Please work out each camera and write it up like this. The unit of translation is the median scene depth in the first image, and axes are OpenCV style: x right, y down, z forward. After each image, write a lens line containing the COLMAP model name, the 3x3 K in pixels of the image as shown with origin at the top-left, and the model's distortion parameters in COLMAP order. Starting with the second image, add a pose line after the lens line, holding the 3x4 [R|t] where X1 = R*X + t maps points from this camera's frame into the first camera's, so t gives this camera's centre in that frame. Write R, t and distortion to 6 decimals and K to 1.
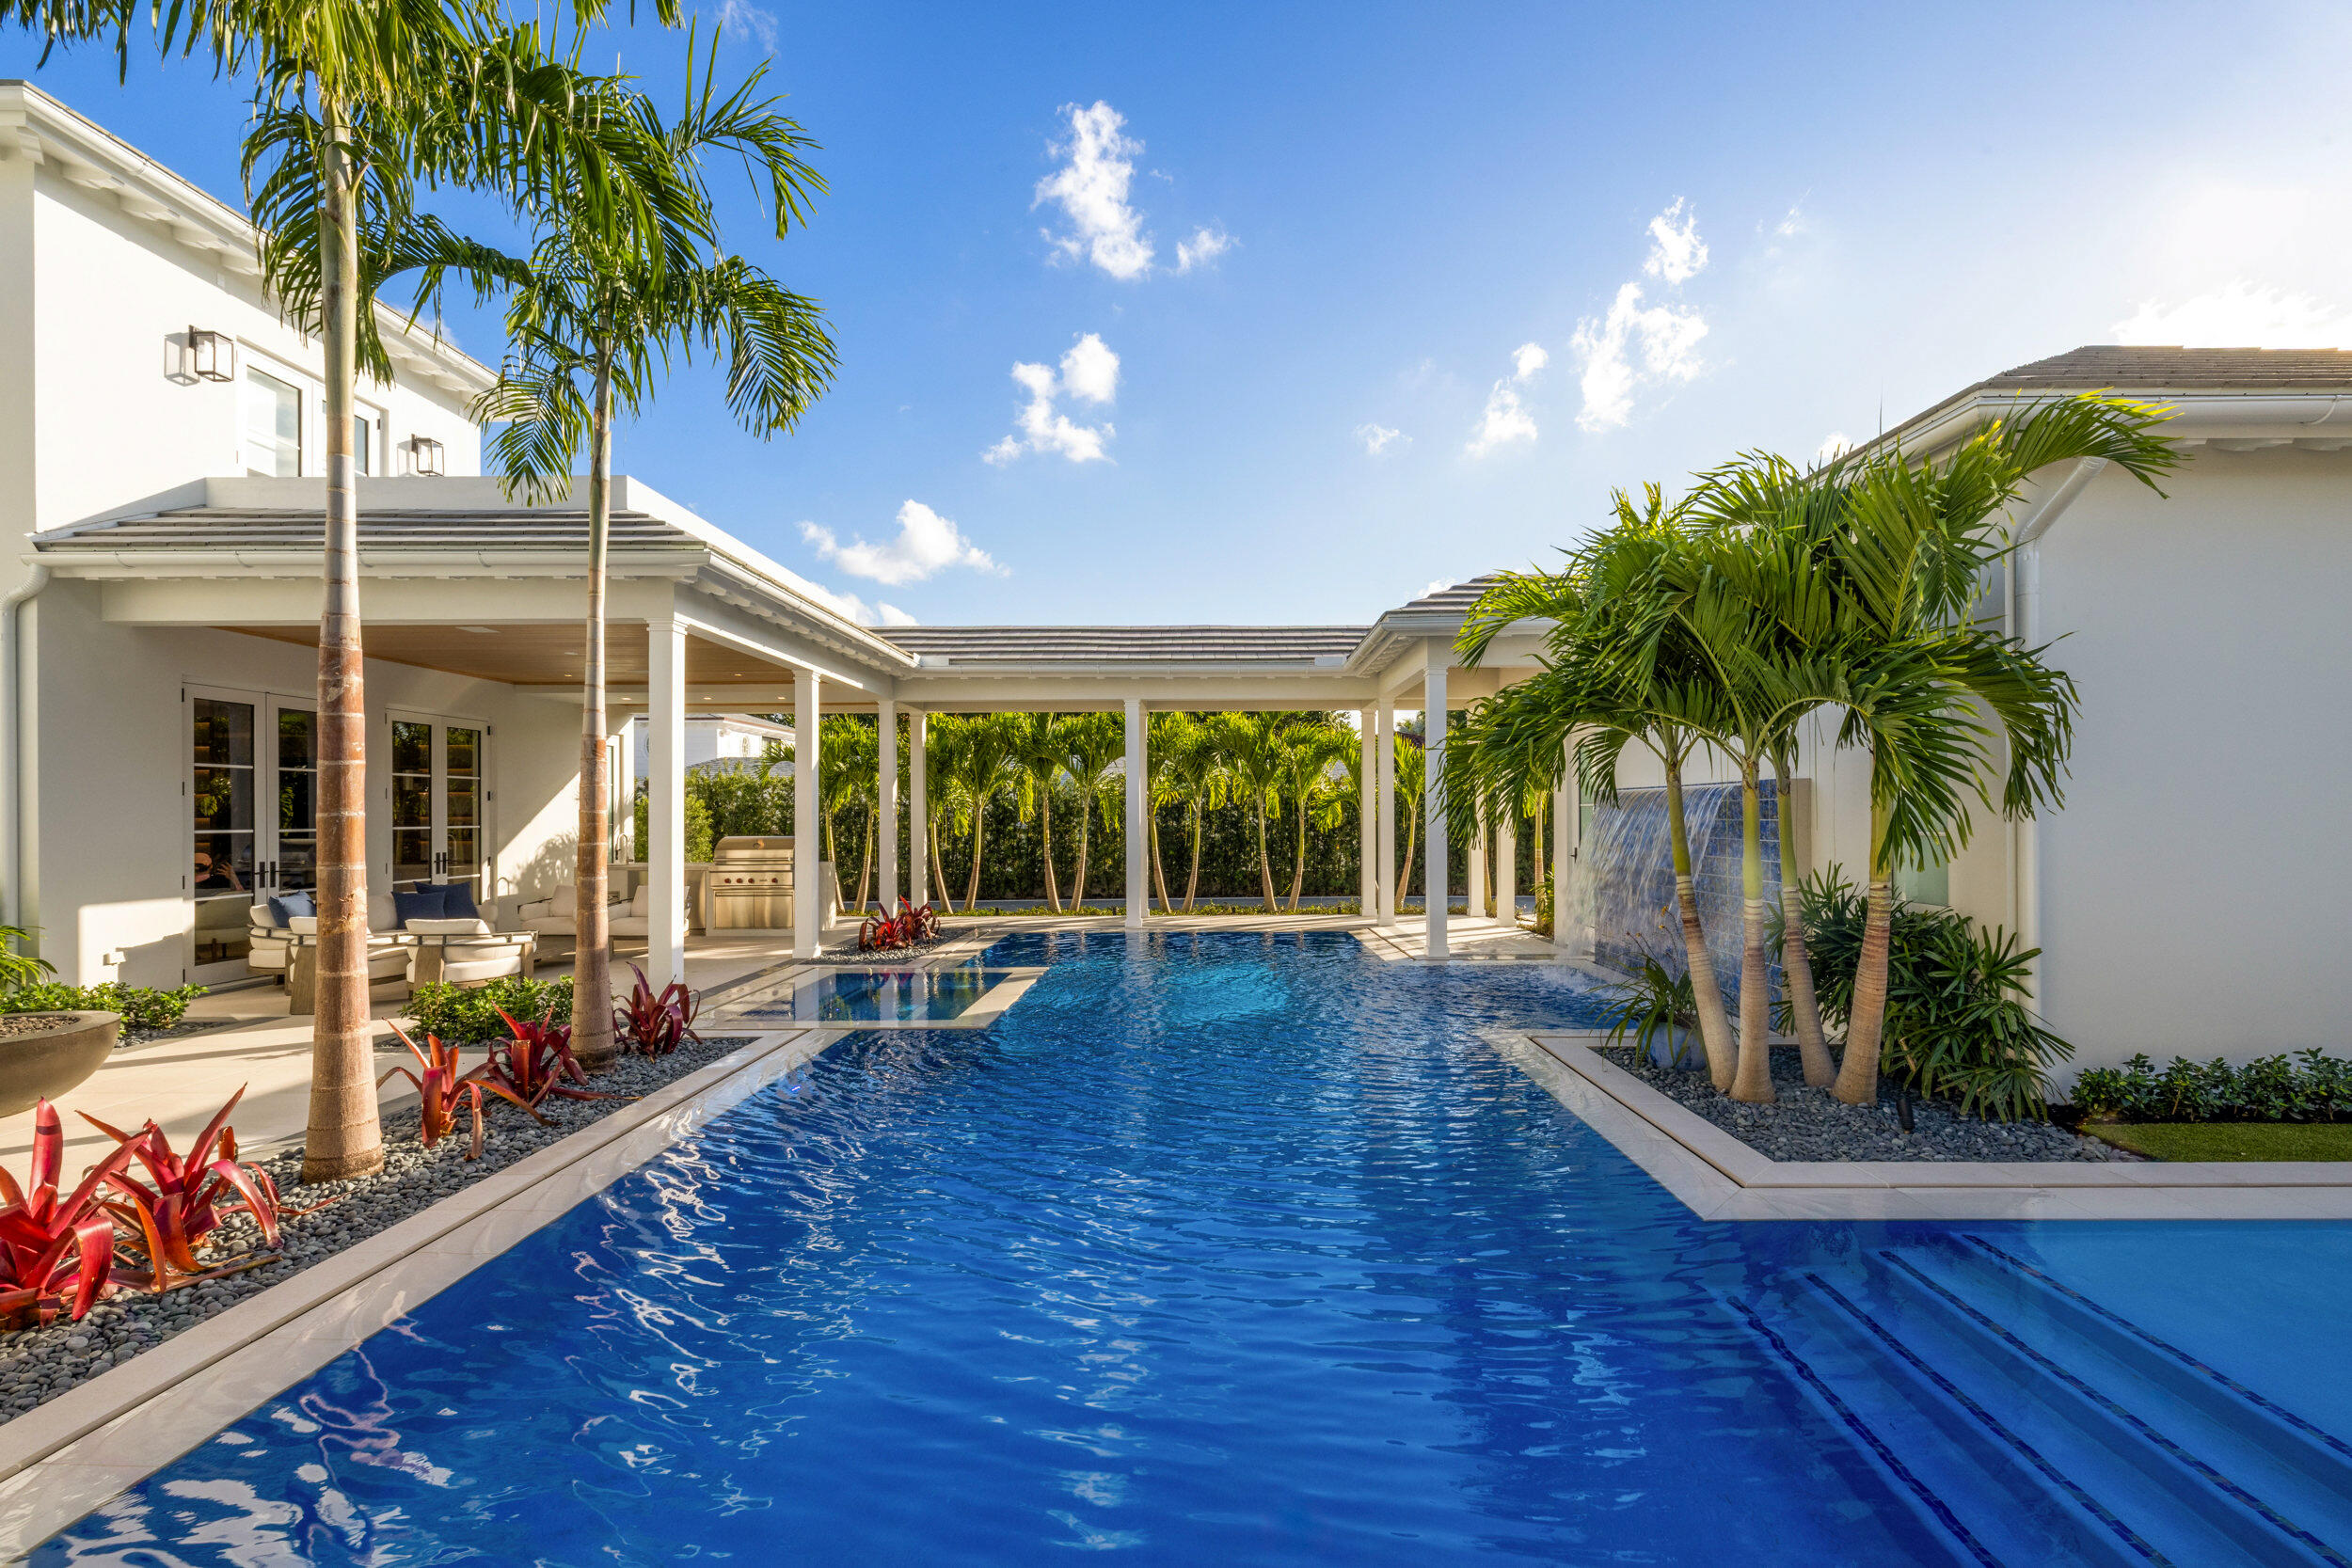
lens RADIAL K [[1005.3, 0, 1182.9], [0, 1005.3, 808.7], [0, 0, 1]] dist [0.000779, -0.000178]
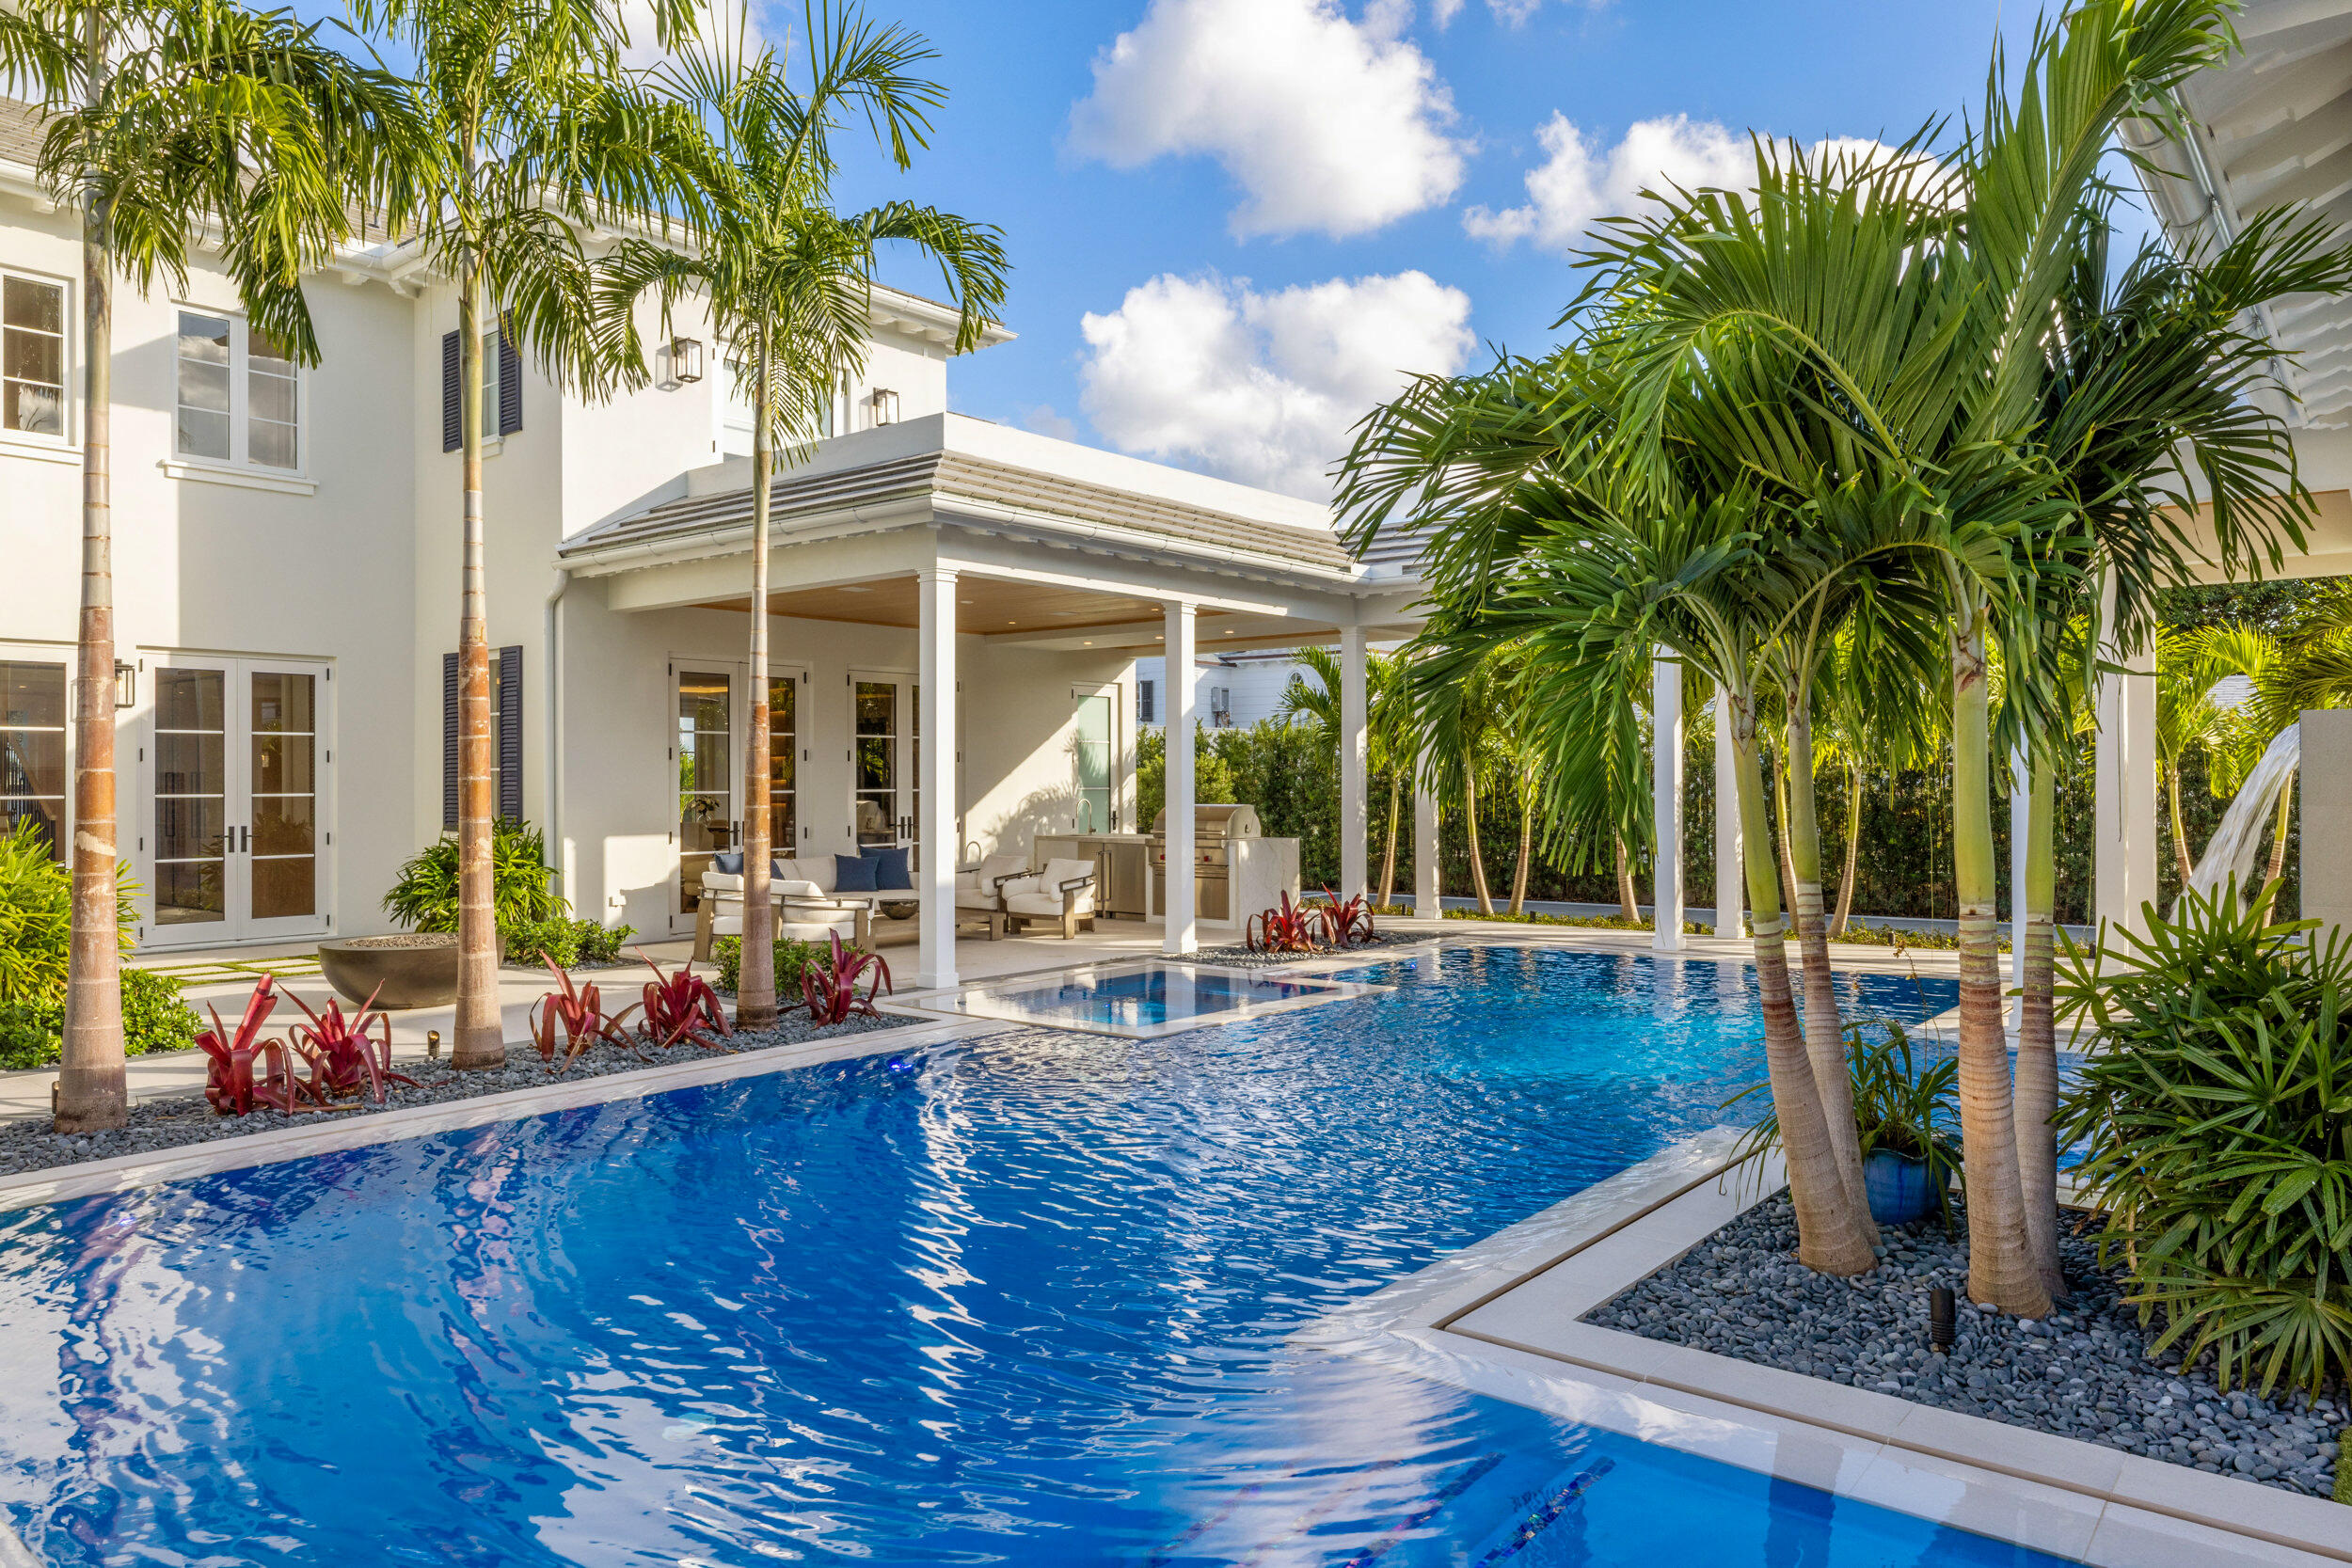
lens RADIAL K [[1554.8, 0, 1172.5], [0, 1554.8, 749.3], [0, 0, 1]] dist [0.011705, 0.002528]
pose [[0.768574, -0.010593, -0.639674, 0.554764], [0.003506, 0.999918, -0.012346, -0.001648], [0.639752, 0.007246, 0.768548, 0.033860]]
